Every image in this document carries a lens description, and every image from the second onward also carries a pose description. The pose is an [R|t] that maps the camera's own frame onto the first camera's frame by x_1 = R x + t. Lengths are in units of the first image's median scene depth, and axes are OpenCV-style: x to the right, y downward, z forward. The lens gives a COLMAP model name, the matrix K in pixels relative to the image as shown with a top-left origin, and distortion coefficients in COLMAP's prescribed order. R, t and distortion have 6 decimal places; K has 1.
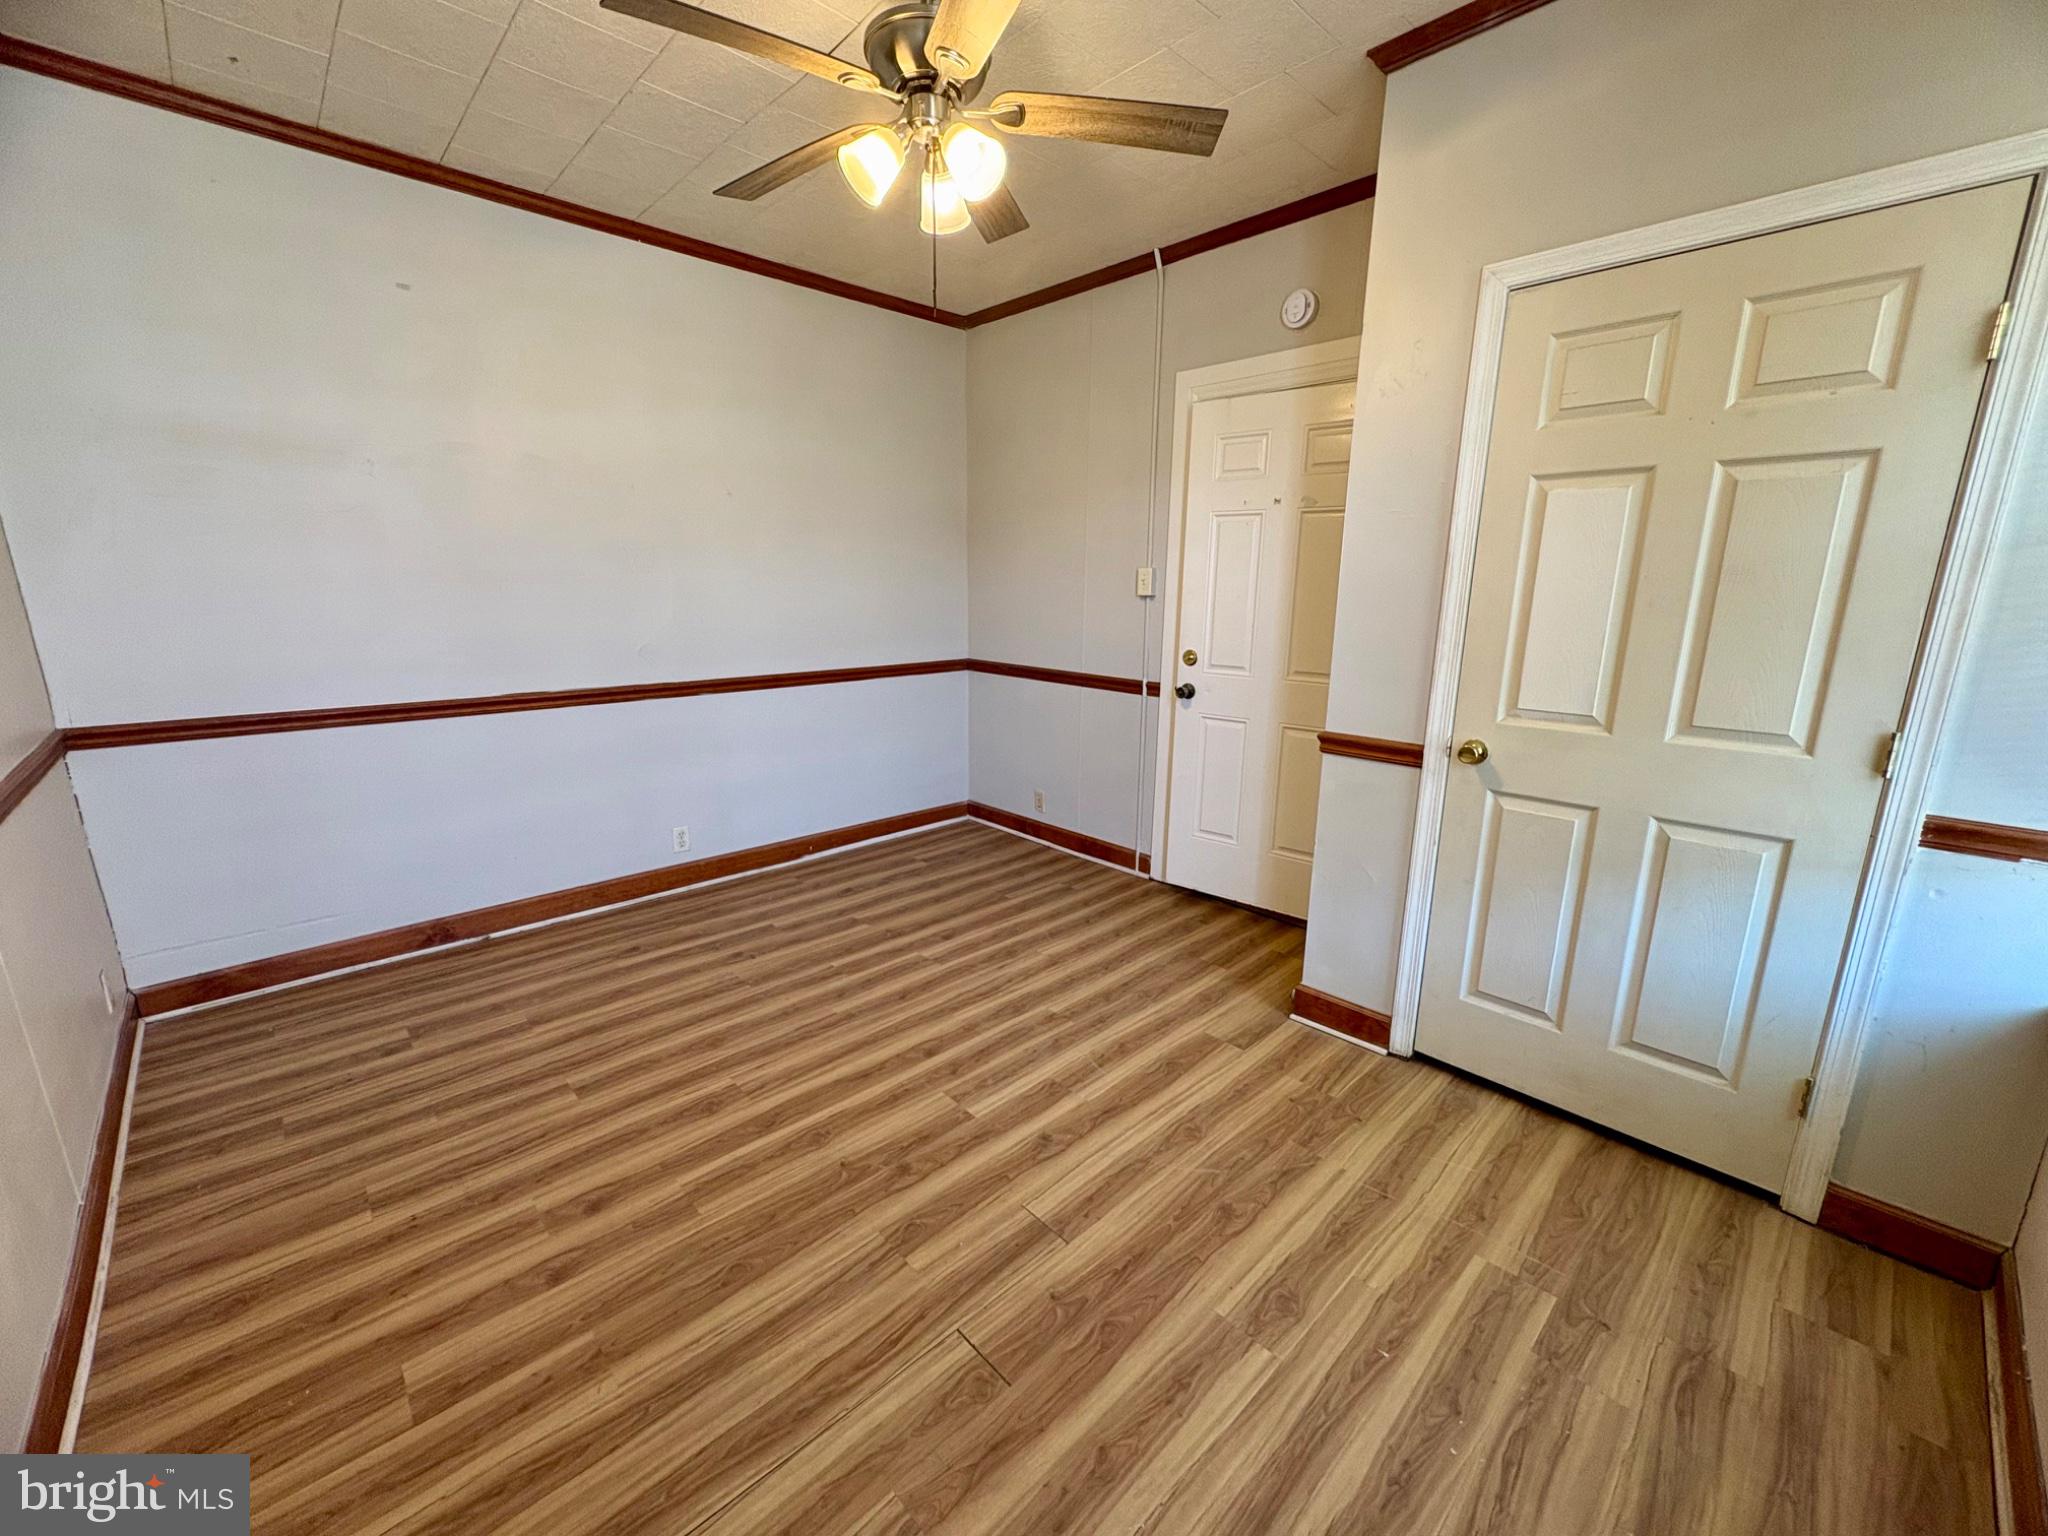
lens RADIAL K [[832.3, 0, 1013.7], [0, 832.3, 767.8], [0, 0, 1]] dist [-0.001332, -0.000312]
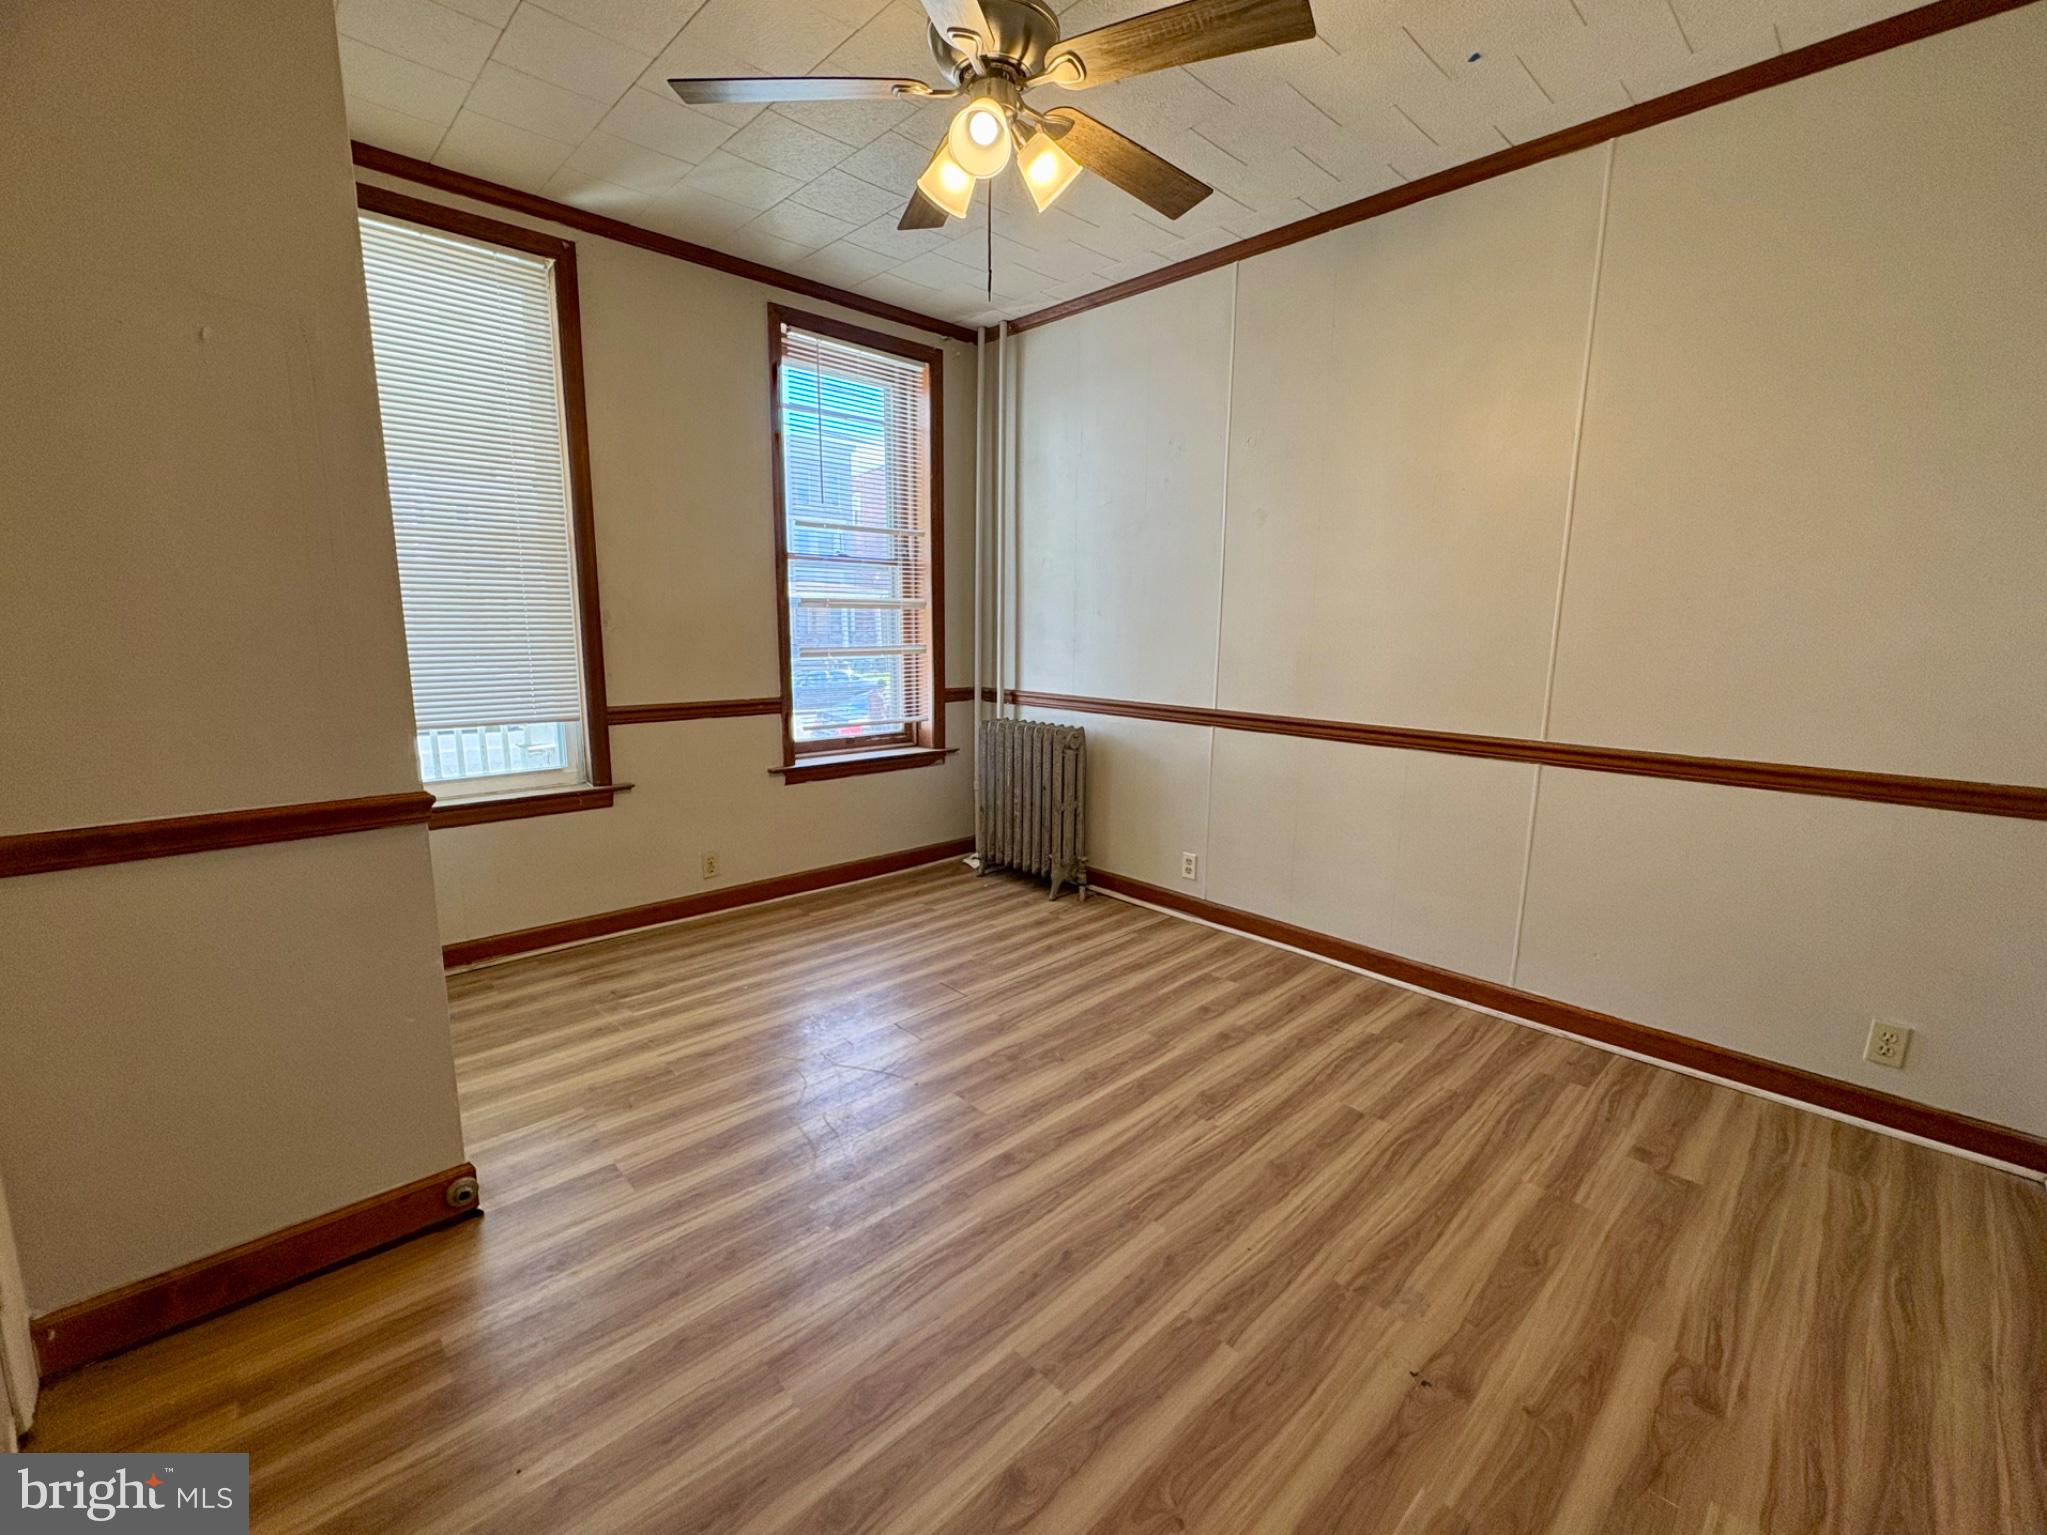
lens RADIAL K [[863.7, 0, 1020.7], [0, 863.7, 770.4], [0, 0, 1]] dist [-0.001024, -0.000488]
pose [[-0.999711, -0.019406, -0.014170, -0.106094], [-0.023358, 0.923235, 0.383526, -0.377412], [0.005639, 0.383746, -0.923421, 1.839051]]
